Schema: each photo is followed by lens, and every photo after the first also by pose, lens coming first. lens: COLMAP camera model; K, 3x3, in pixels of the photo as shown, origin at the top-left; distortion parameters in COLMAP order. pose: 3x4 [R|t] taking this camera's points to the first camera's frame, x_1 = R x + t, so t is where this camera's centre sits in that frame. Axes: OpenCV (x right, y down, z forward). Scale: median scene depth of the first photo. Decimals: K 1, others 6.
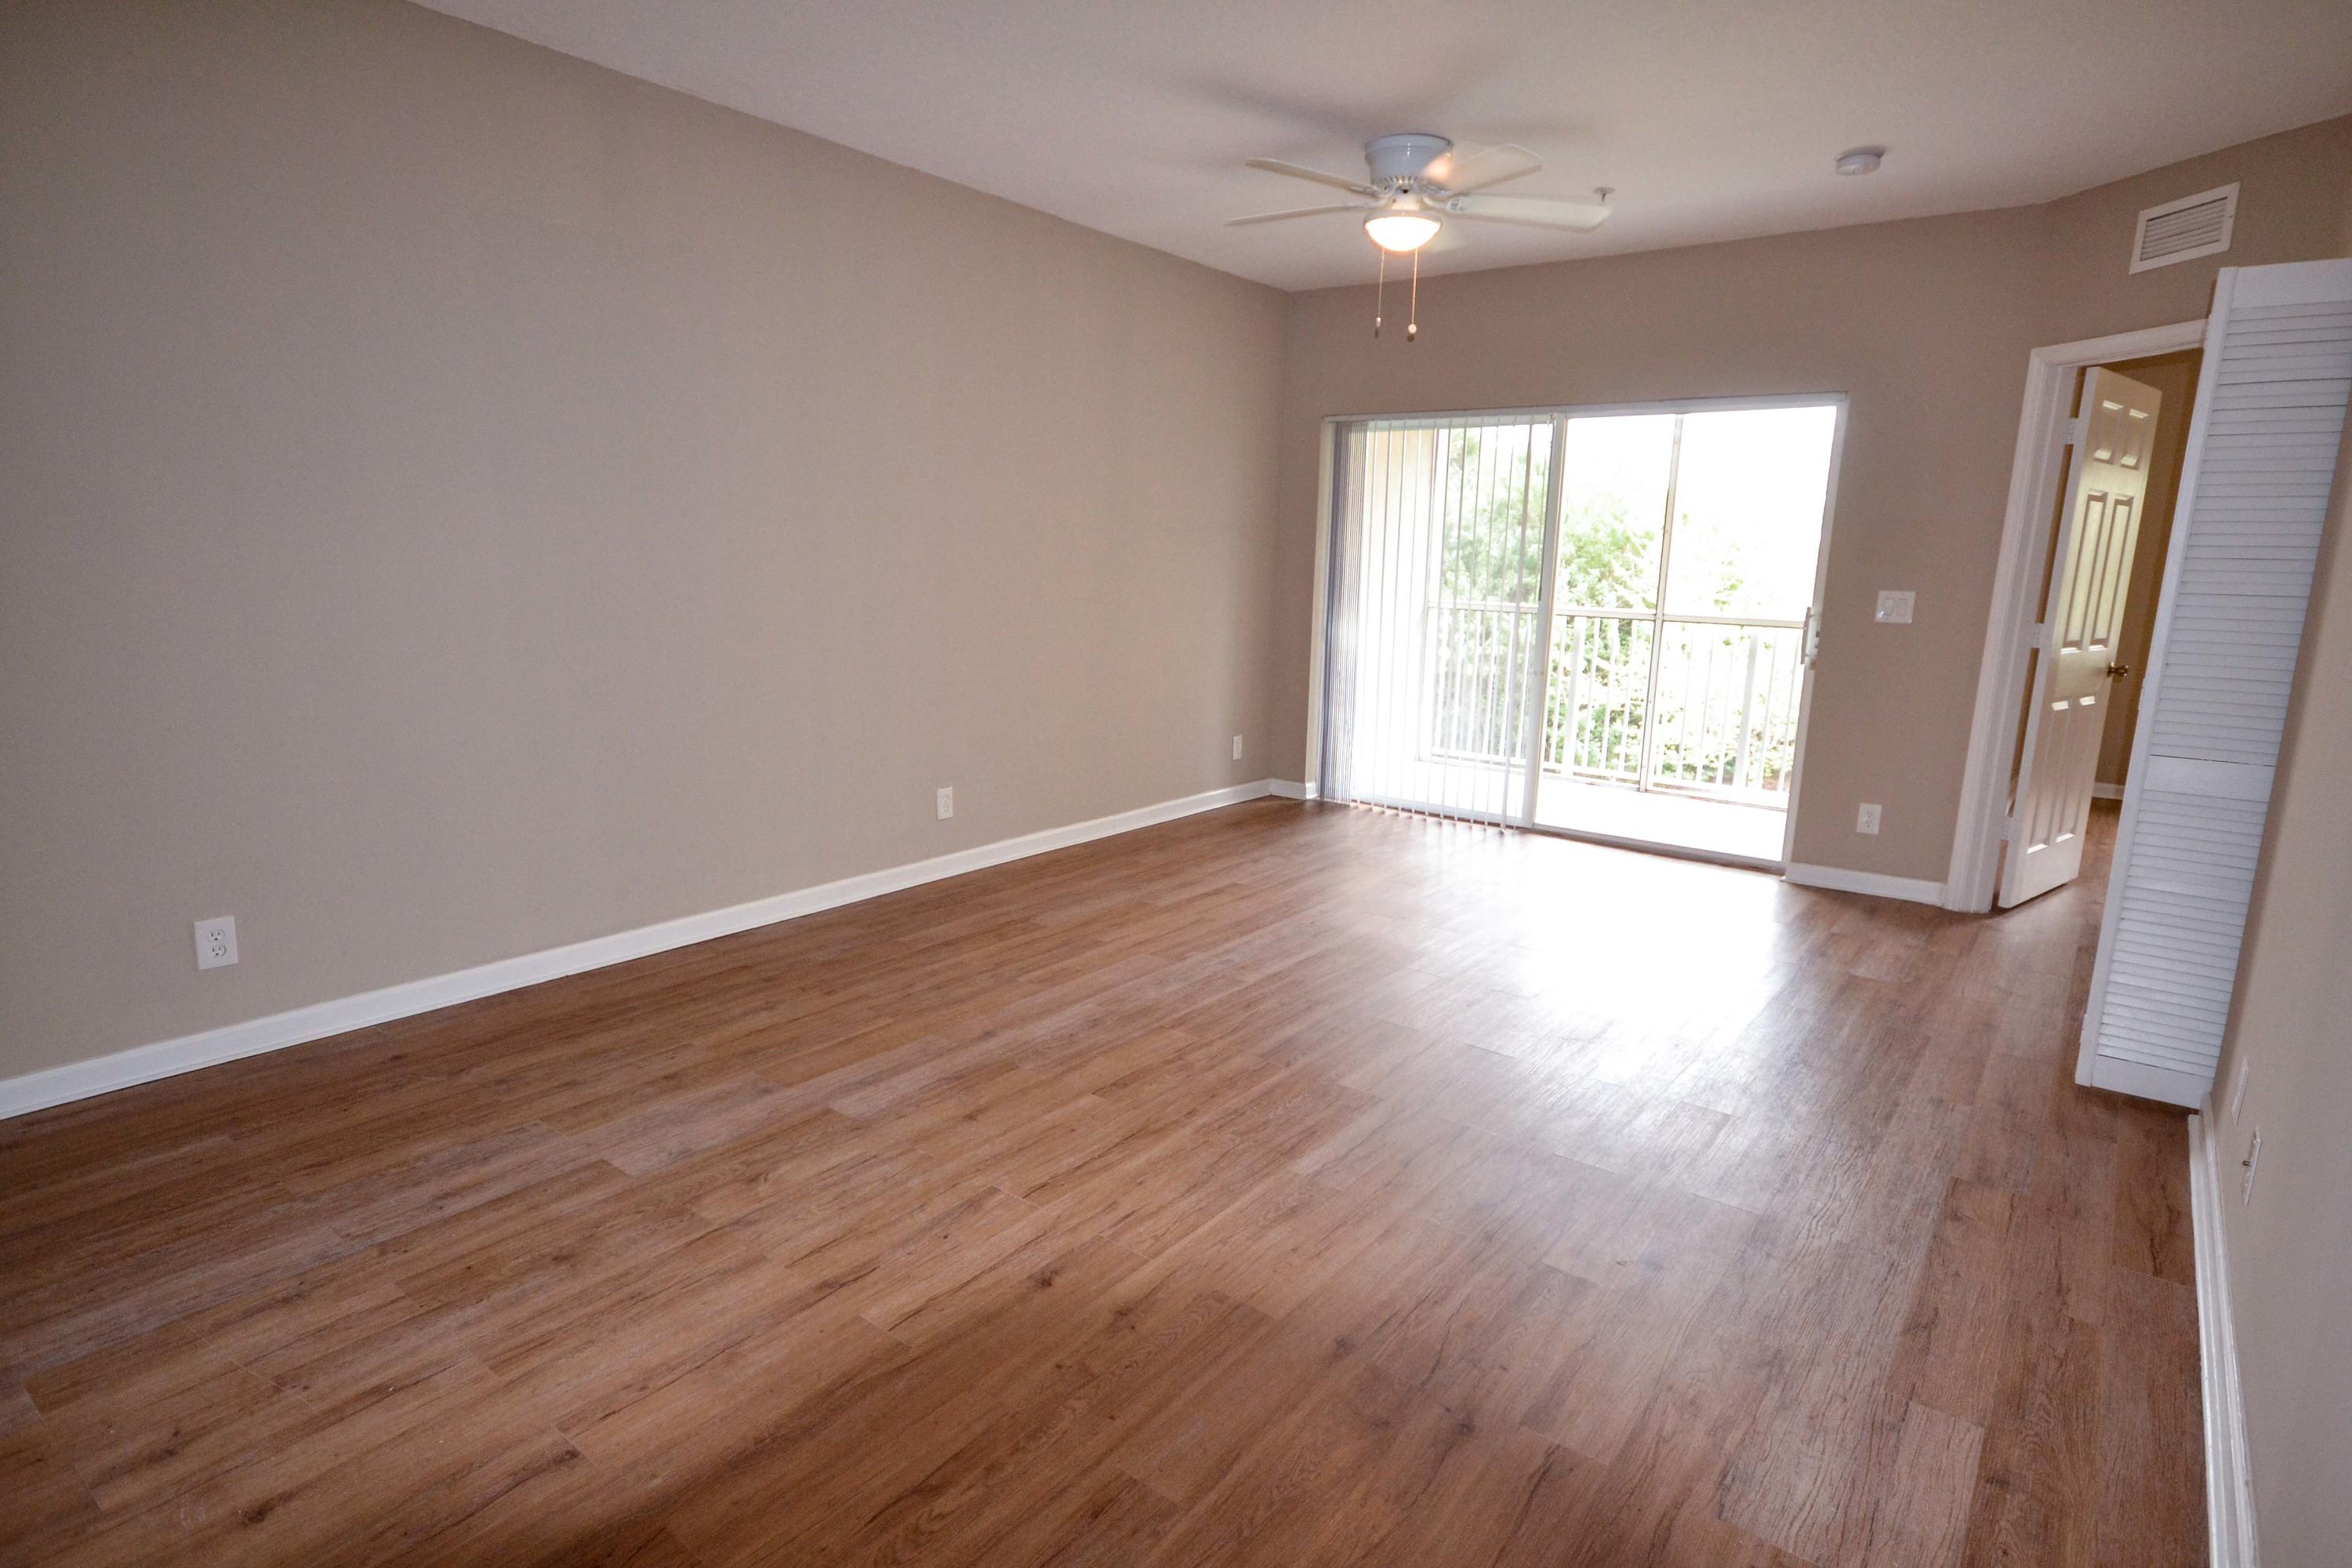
lens RADIAL K [[1230.6, 0, 1182.6], [0, 1230.6, 785.6], [0, 0, 1]] dist [0.010461, 0.002805]
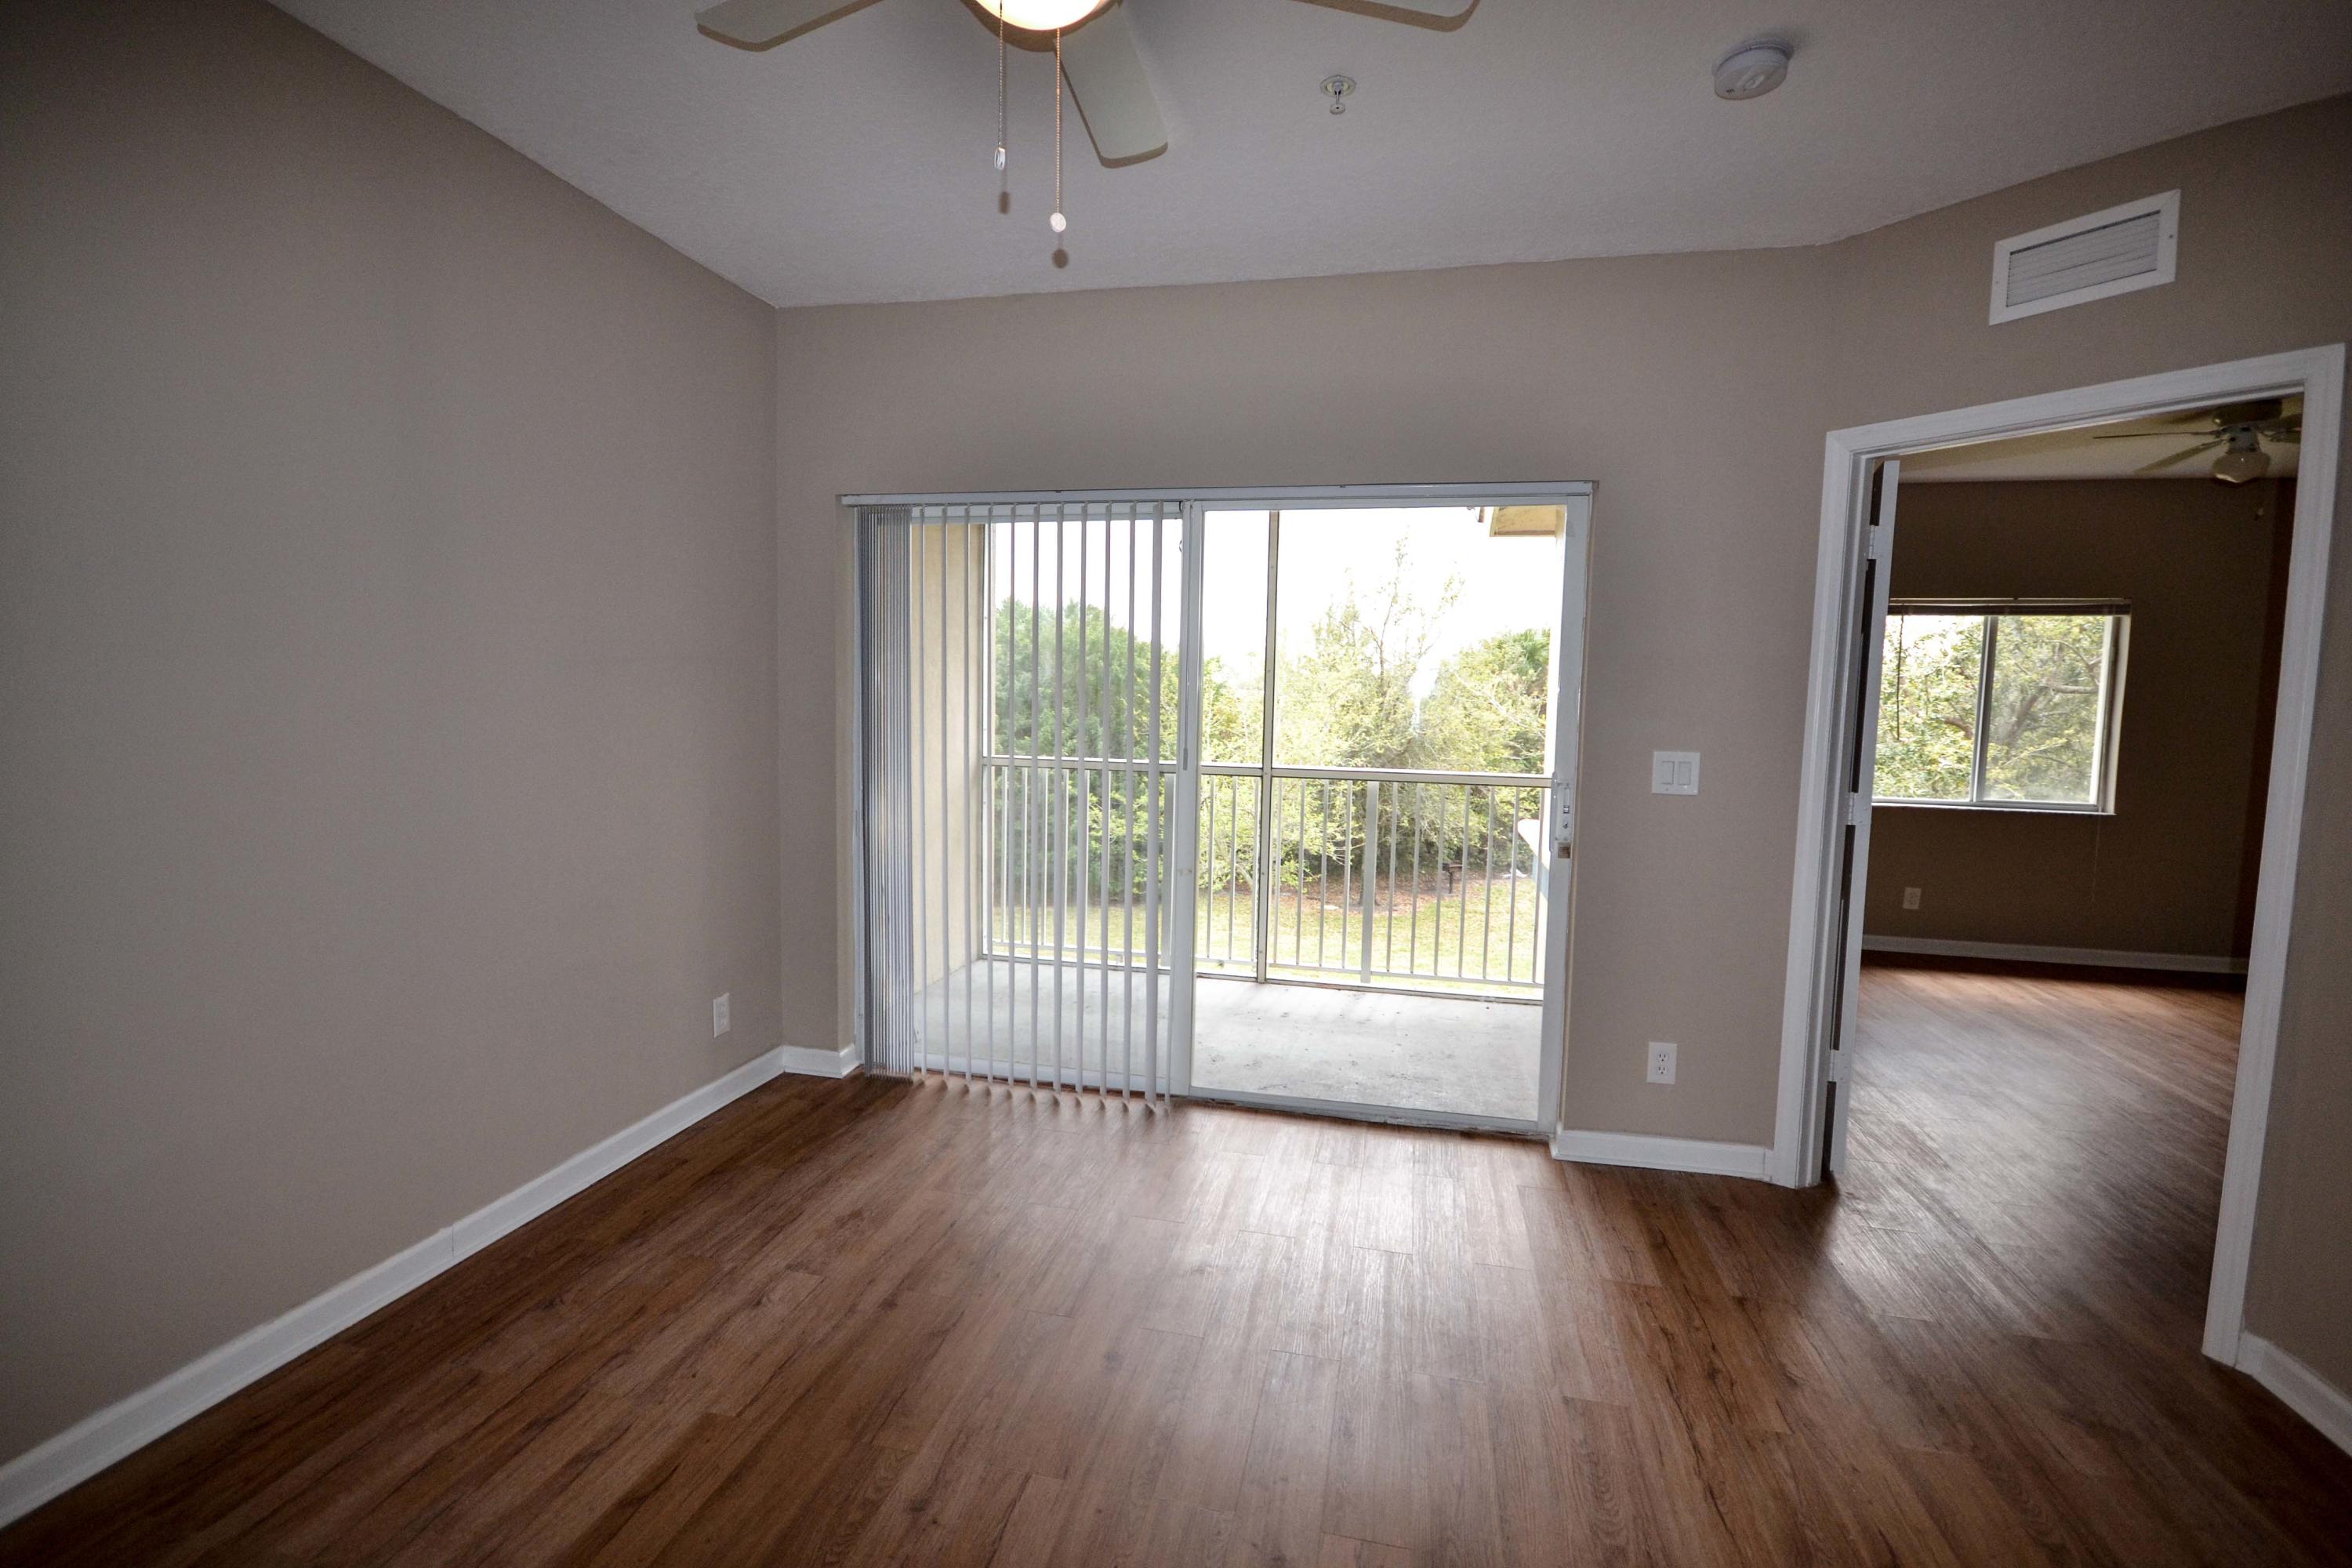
lens RADIAL K [[1062.0, 0, 1166.9], [0, 1062.0, 780.9], [0, 0, 1]] dist [-0.001887, -0.000905]
pose [[0.912234, -0.038986, 0.407811, 0.066916], [0.080576, 0.993092, -0.085302, -0.155365], [-0.401668, 0.110675, 0.909073, 0.775352]]
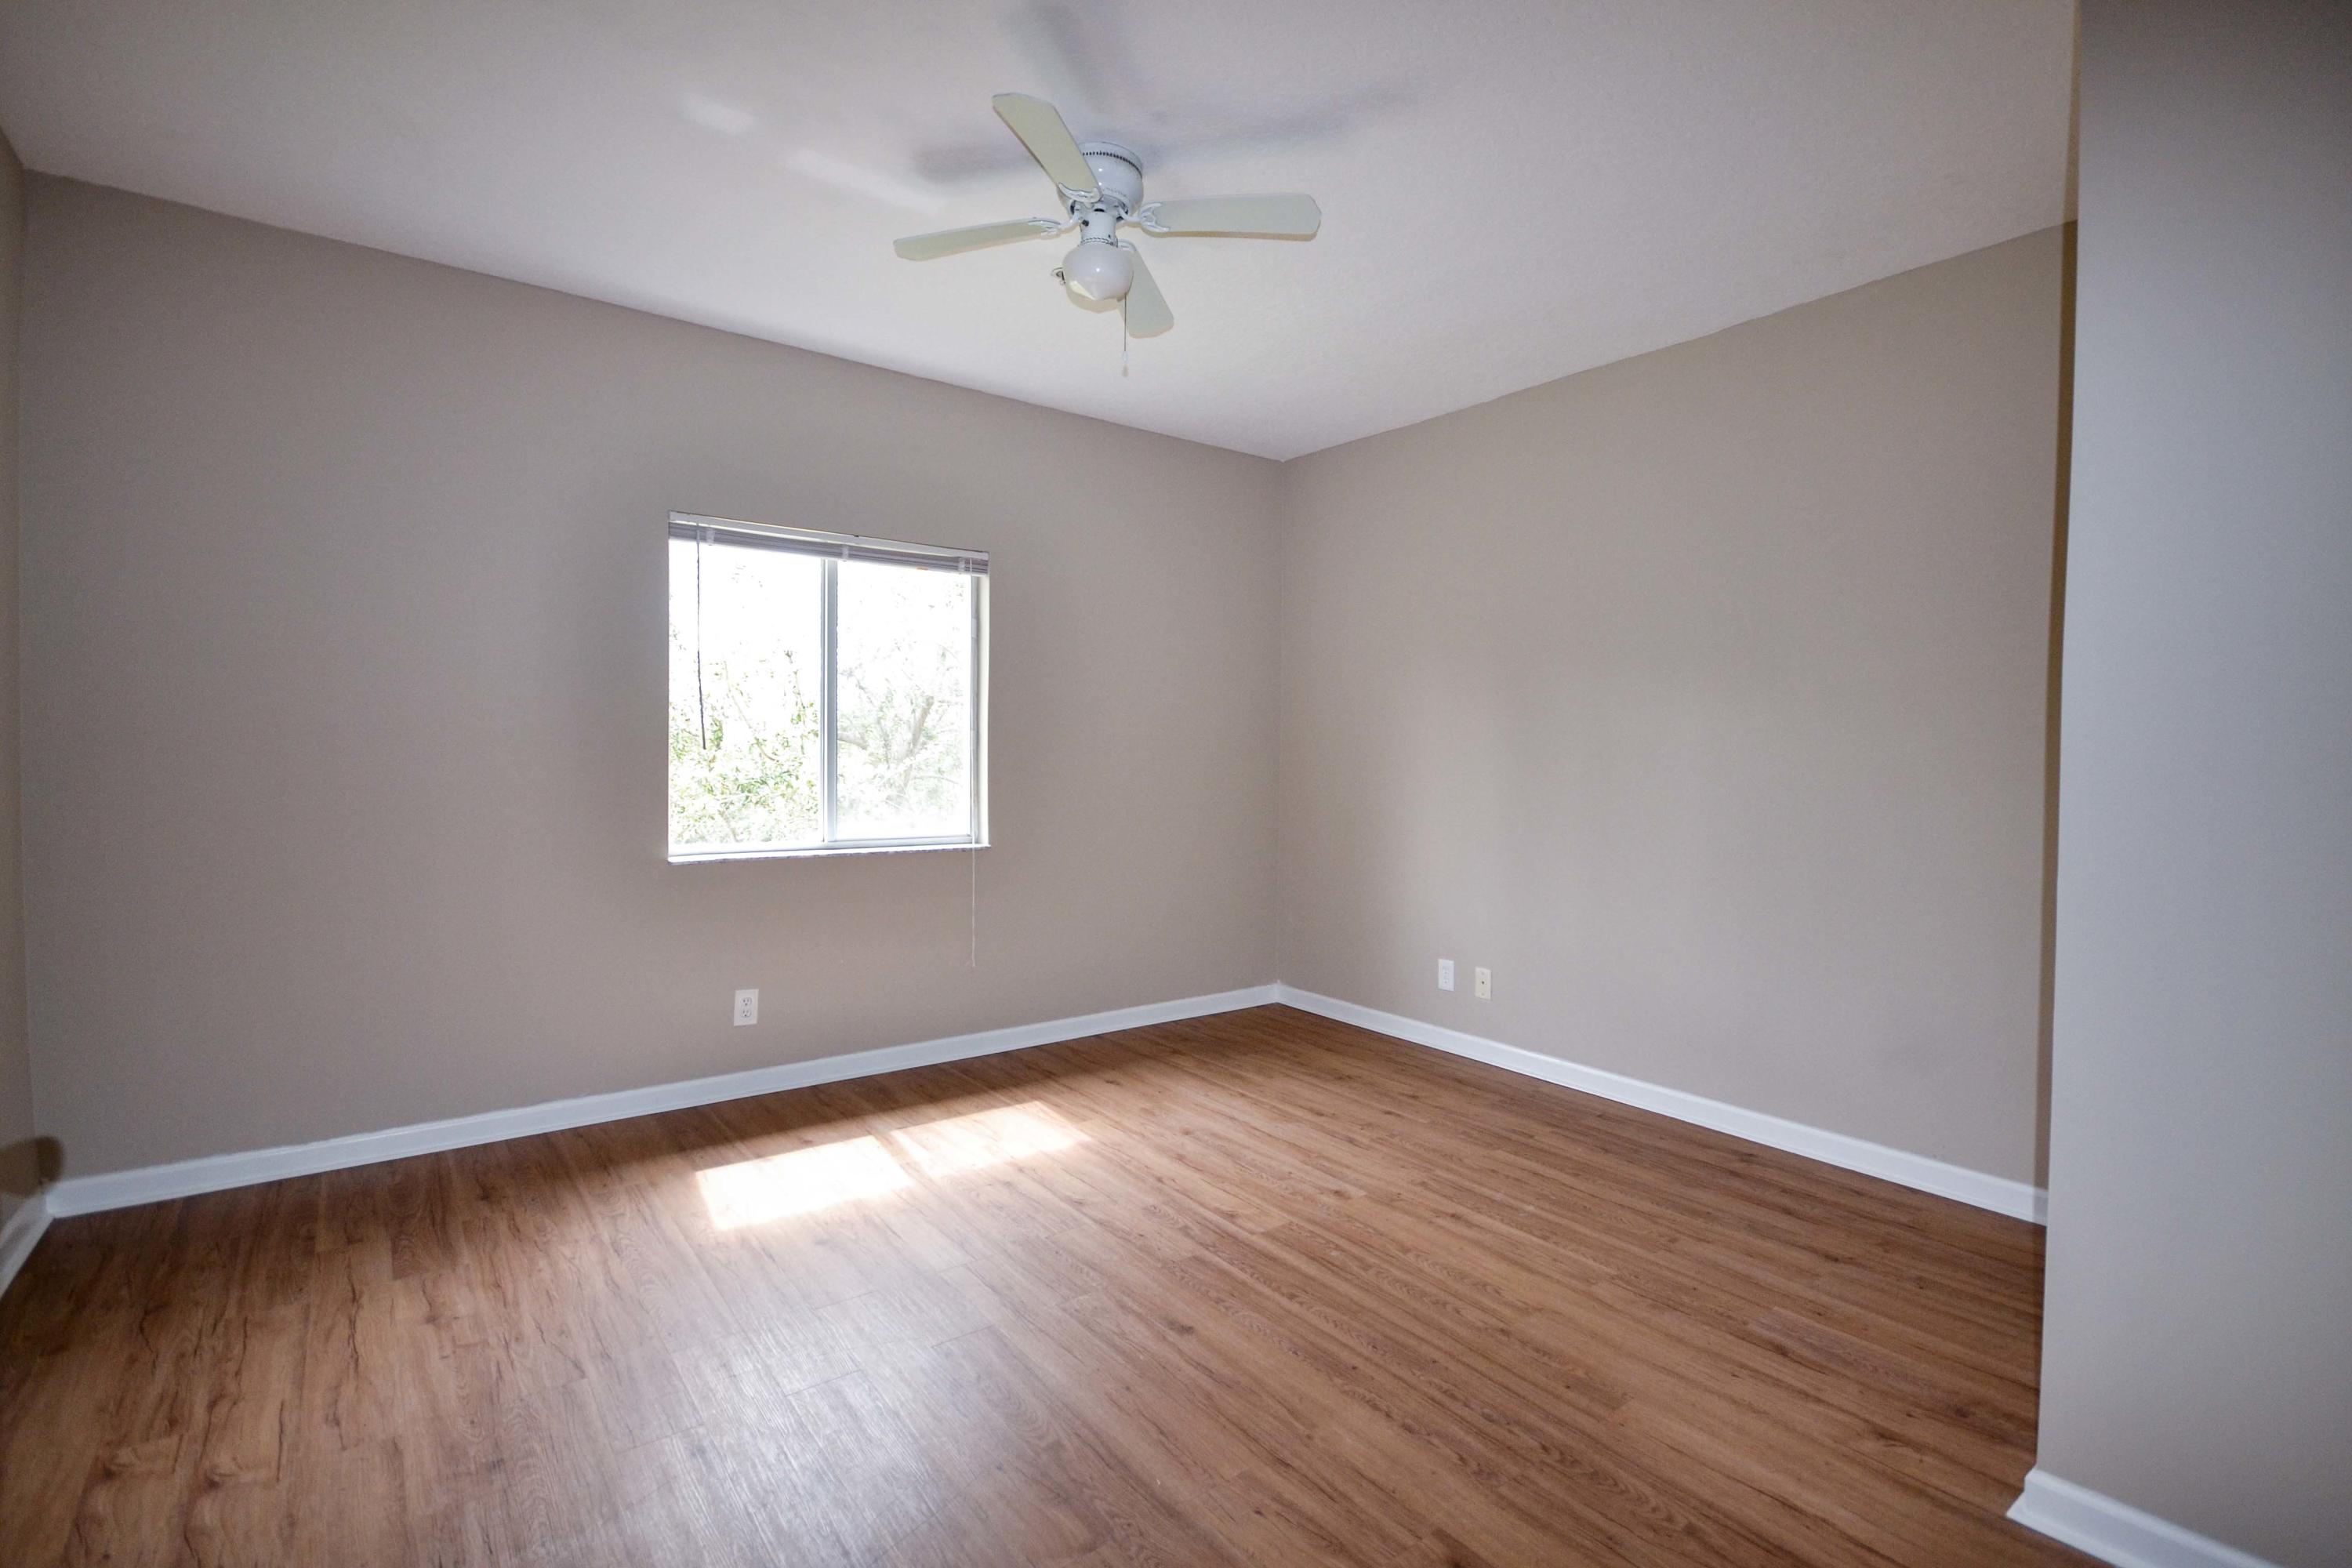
lens RADIAL K [[1062.0, 0, 1166.9], [0, 1062.0, 780.9], [0, 0, 1]] dist [-0.001887, -0.000905]
pose [[0.271180, -0.048674, 0.961297, 0.967610], [0.182134, 0.983272, -0.001593, -0.158752], [-0.945139, 0.175517, 0.275509, 1.147278]]
